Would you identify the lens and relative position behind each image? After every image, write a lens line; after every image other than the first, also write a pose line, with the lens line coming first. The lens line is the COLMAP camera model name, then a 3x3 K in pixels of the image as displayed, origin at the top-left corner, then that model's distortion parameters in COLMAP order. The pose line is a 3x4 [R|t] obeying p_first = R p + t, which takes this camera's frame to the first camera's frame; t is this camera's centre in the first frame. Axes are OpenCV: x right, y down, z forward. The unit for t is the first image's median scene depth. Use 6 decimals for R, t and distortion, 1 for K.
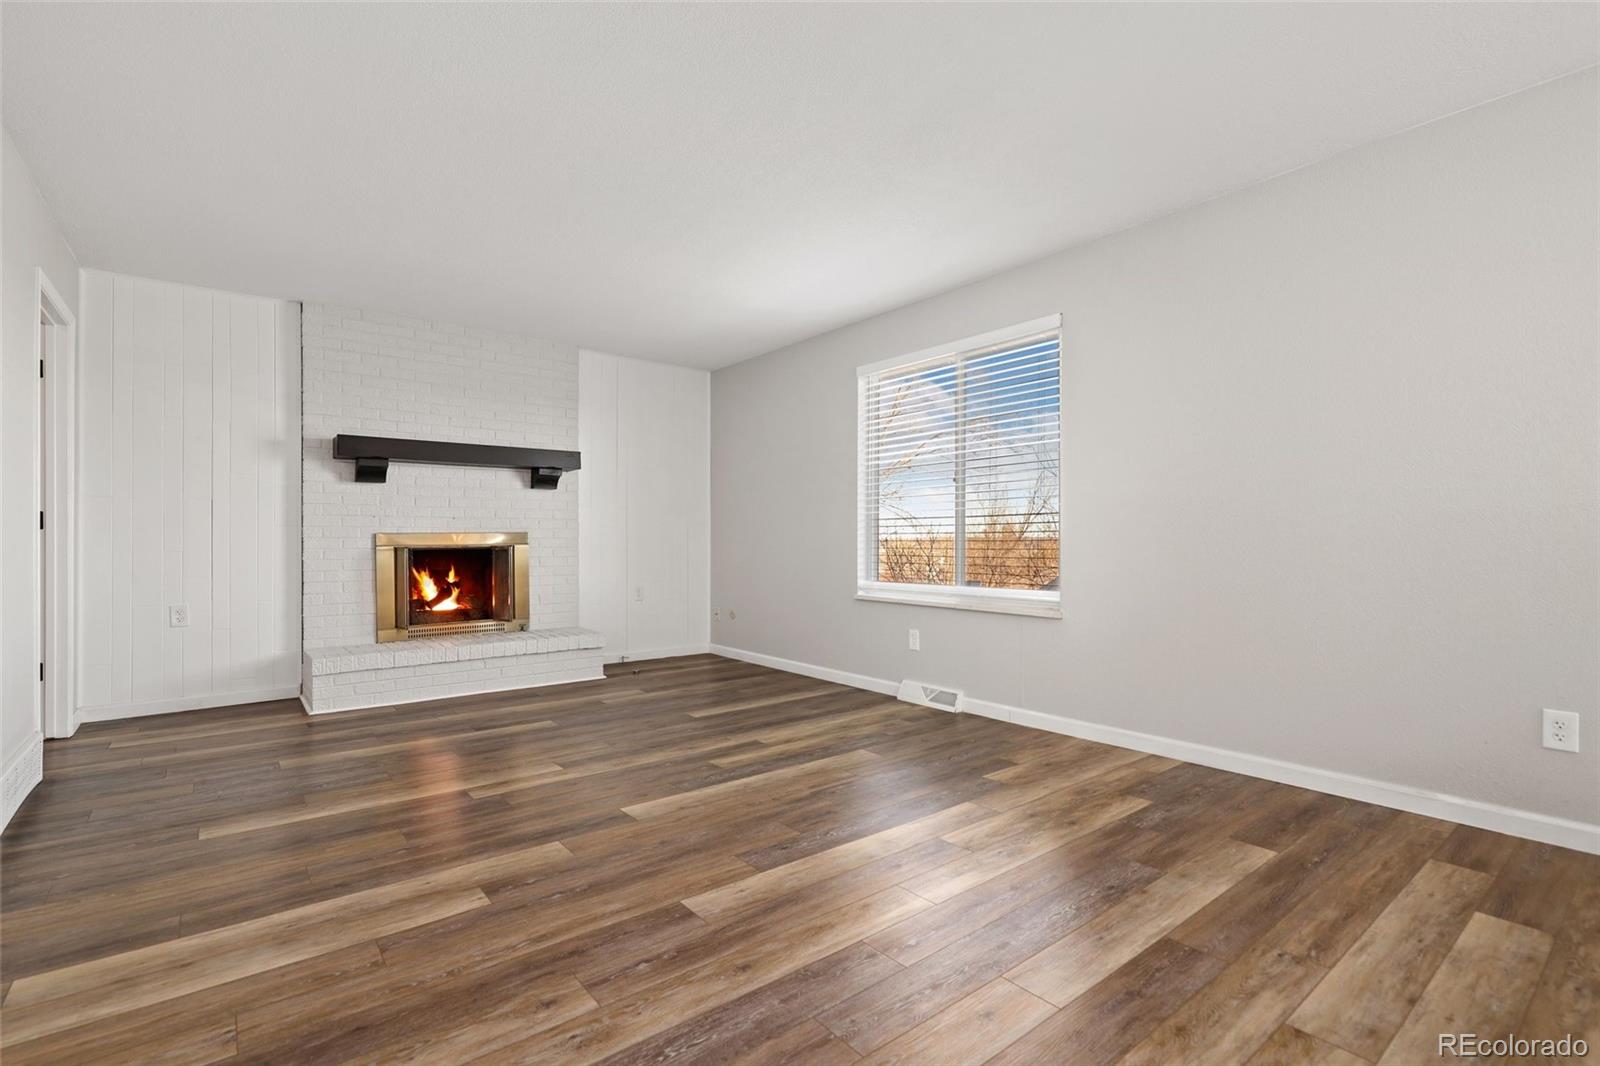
lens RADIAL K [[729.7, 0, 799.1], [0, 729.7, 540.1], [0, 0, 1]] dist [0.005527, -0.000061]
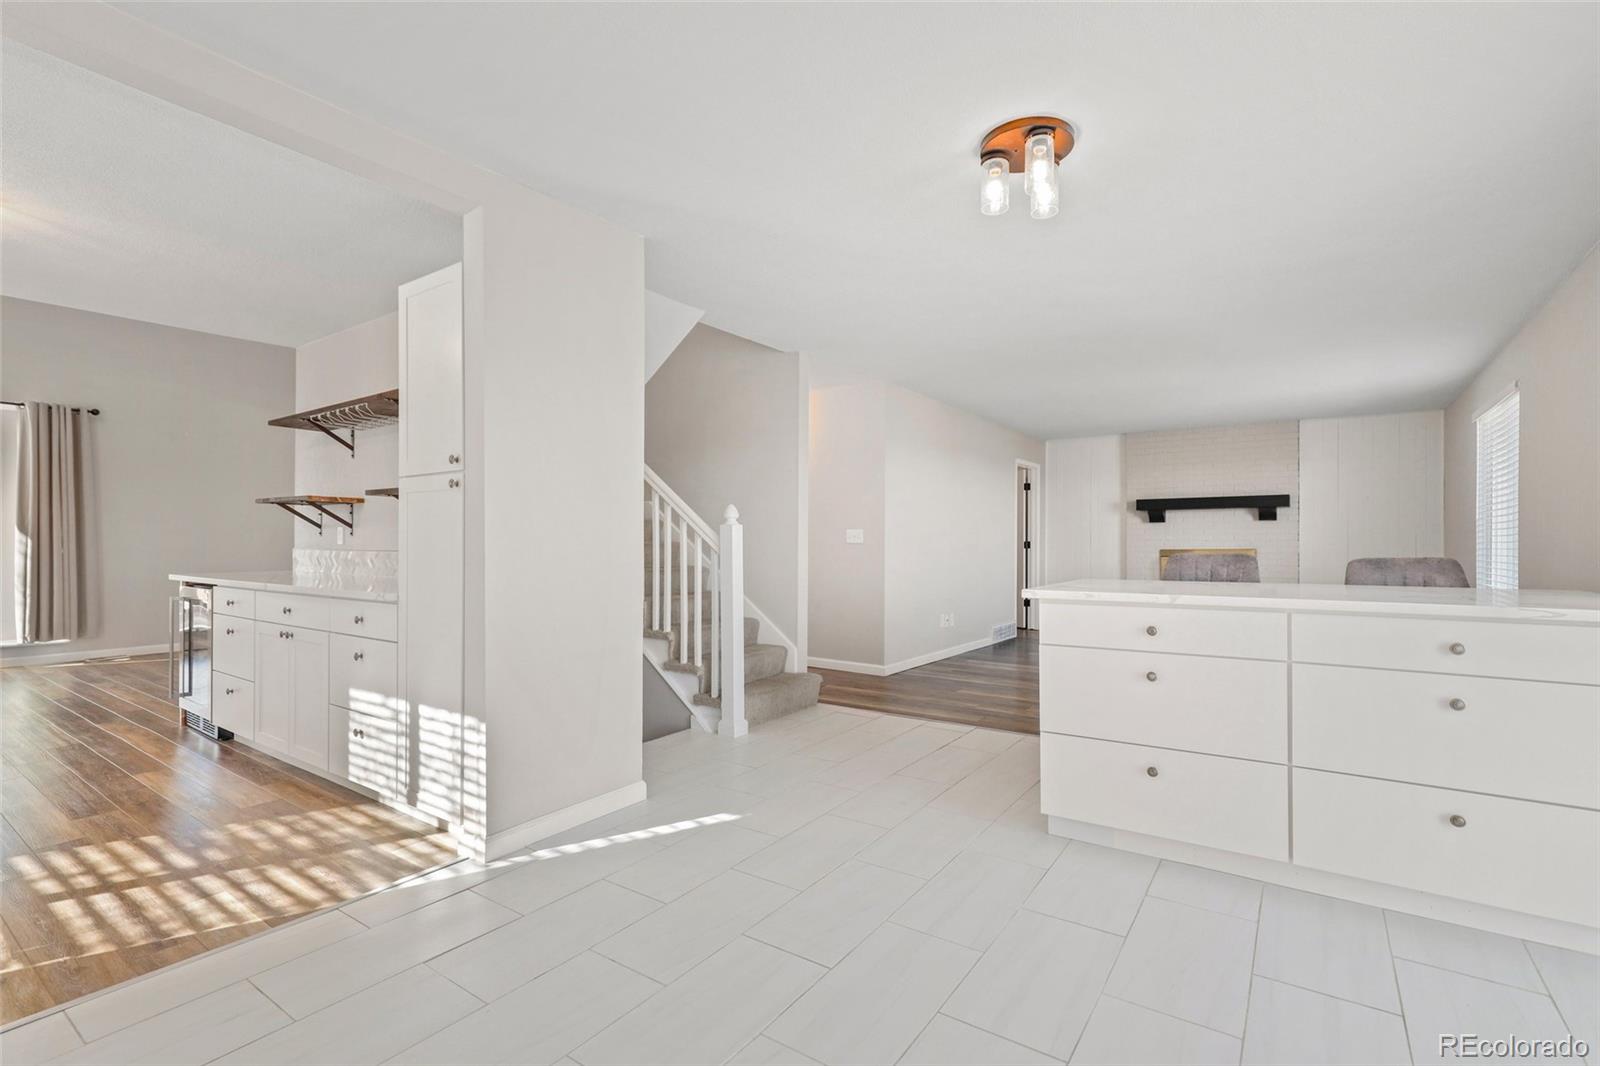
lens RADIAL K [[729.7, 0, 800.3], [0, 729.7, 537.9], [0, 0, 1]] dist [0.005527, -0.000061]
pose [[0.281115, 0.003644, -0.959667, 0.947176], [-0.002629, 0.999992, 0.003027, -0.041105], [0.959671, 0.001672, 0.281122, -0.405192]]
